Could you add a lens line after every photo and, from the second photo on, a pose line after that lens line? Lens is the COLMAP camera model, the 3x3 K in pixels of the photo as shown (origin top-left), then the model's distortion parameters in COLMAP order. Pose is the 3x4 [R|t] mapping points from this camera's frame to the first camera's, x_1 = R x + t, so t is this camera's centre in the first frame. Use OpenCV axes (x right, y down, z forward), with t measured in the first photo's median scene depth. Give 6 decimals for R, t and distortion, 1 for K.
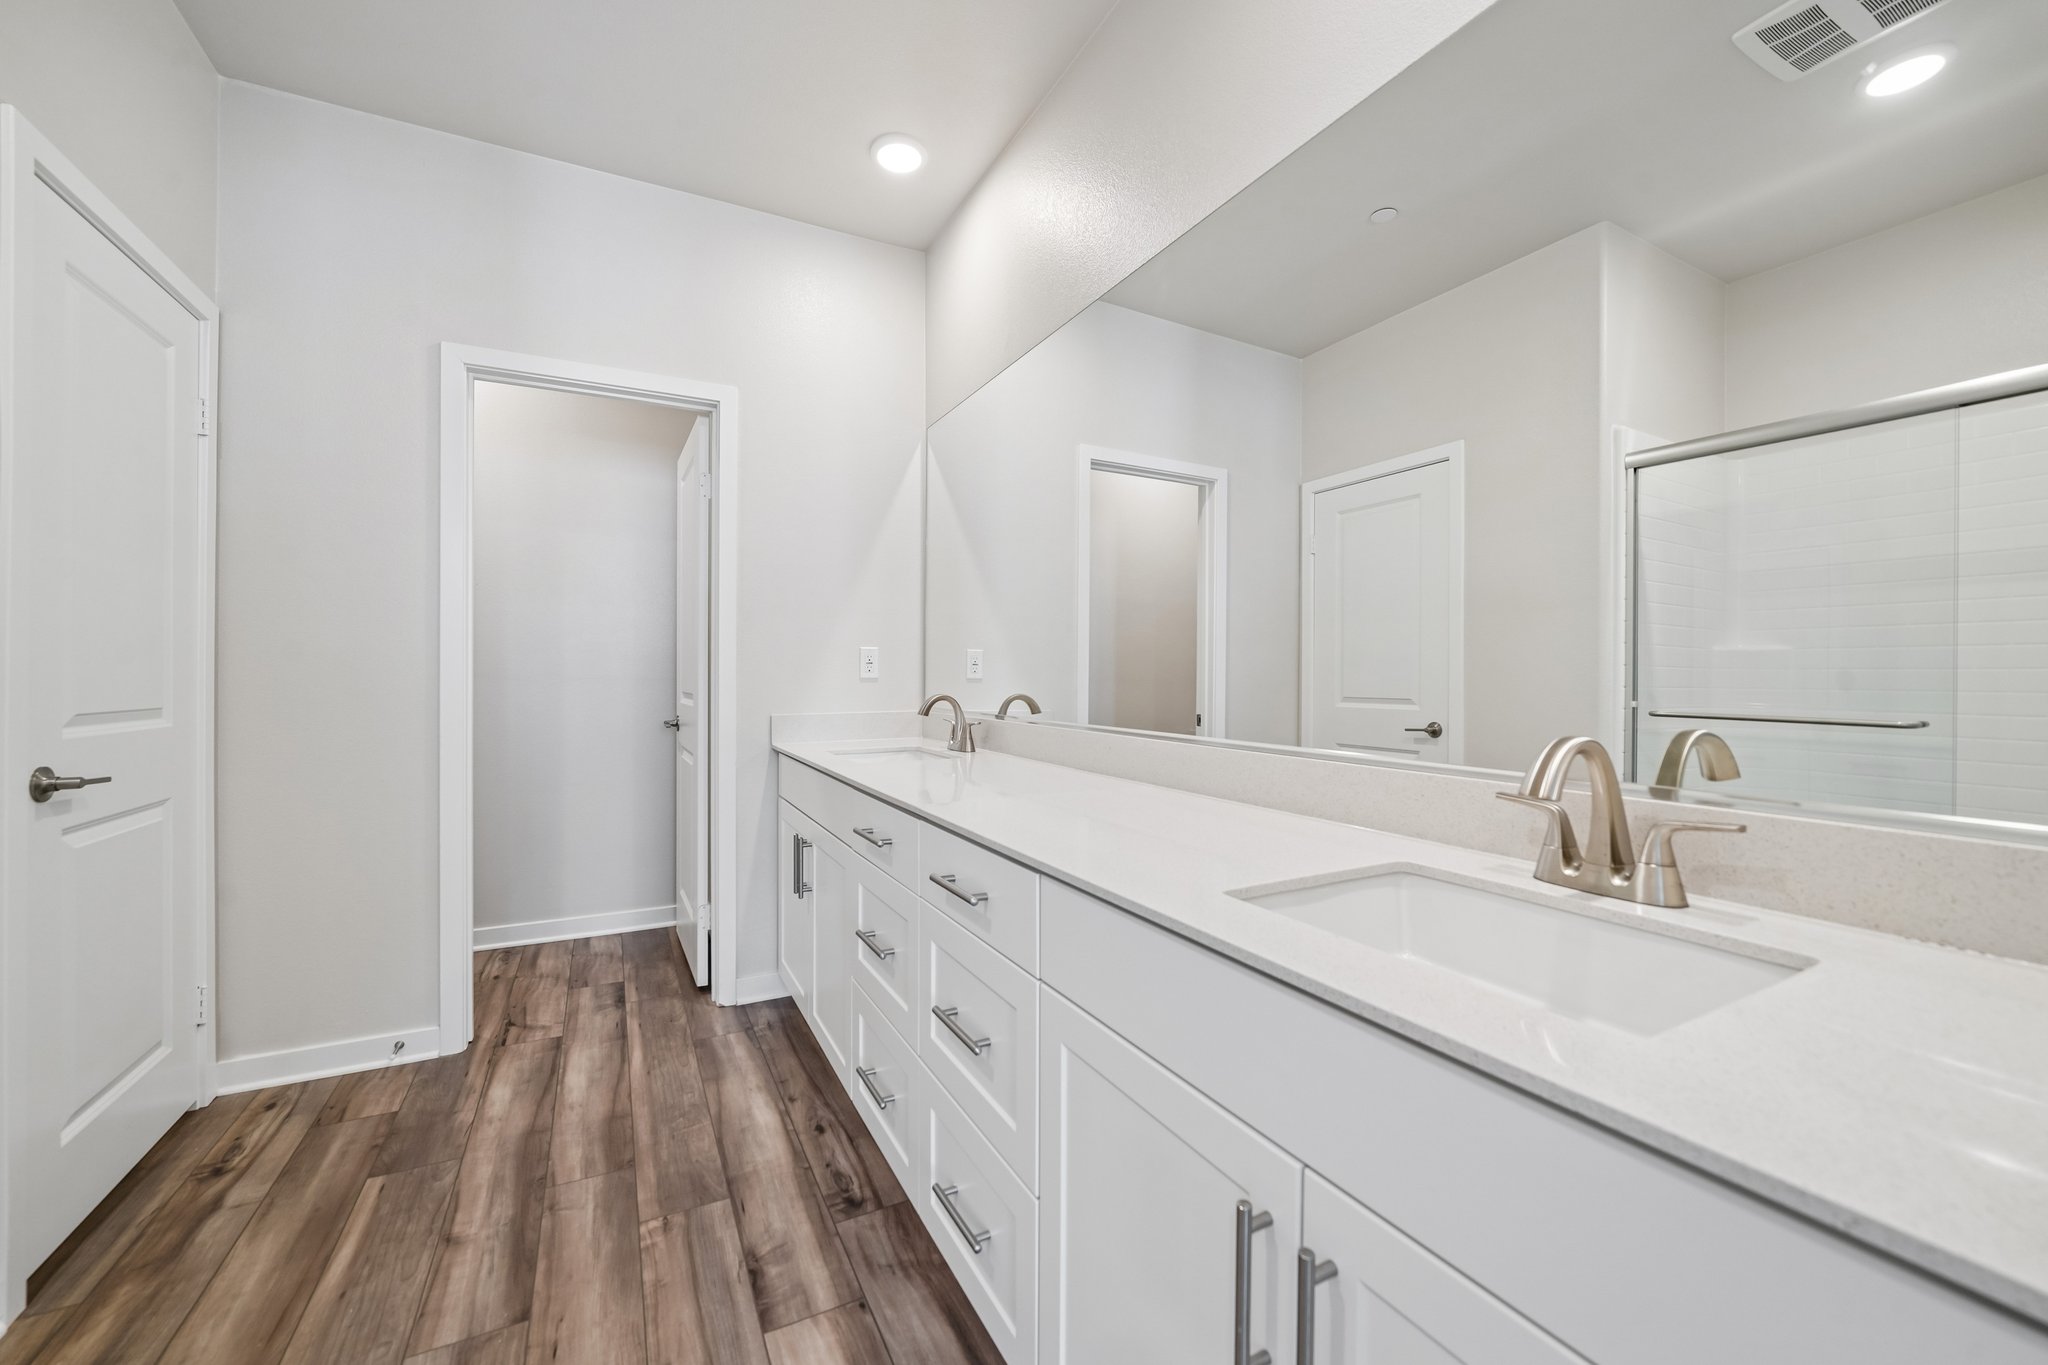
lens RADIAL K [[814.4, 0, 1032.7], [0, 814.4, 676.5], [0, 0, 1]] dist [-0.010011, 0.000052]
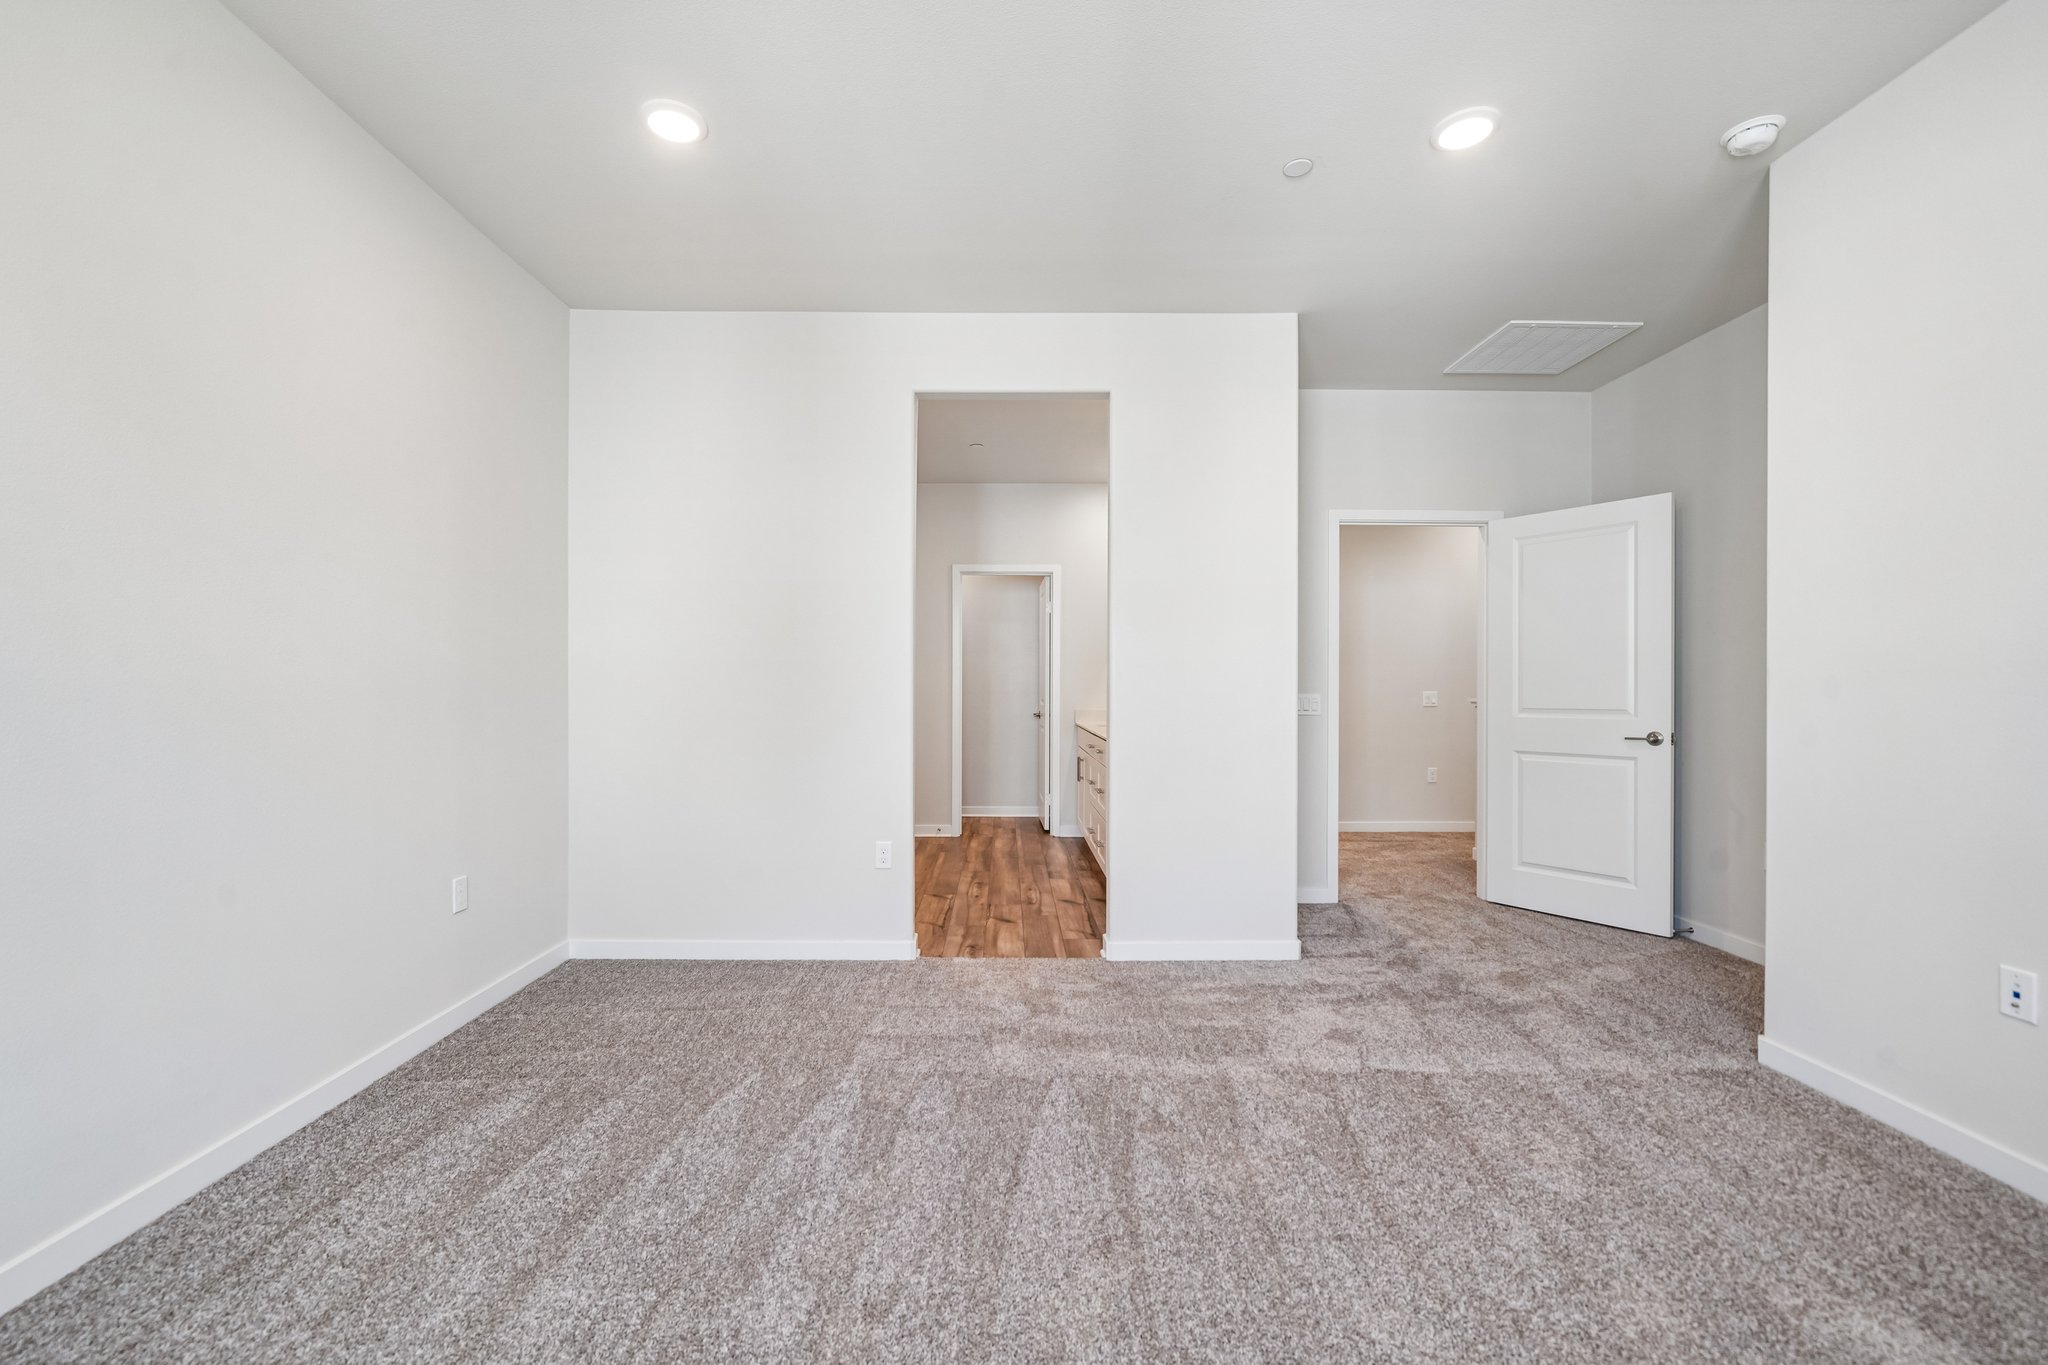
lens RADIAL K [[843.7, 0, 1009.3], [0, 843.7, 679.8], [0, 0, 1]] dist [-0.001463, -0.000101]
pose [[0.887437, -0.002224, -0.460924, 0.585471], [-0.001463, 0.999970, -0.007641, -0.014610], [0.460927, 0.007455, 0.887407, -1.137472]]
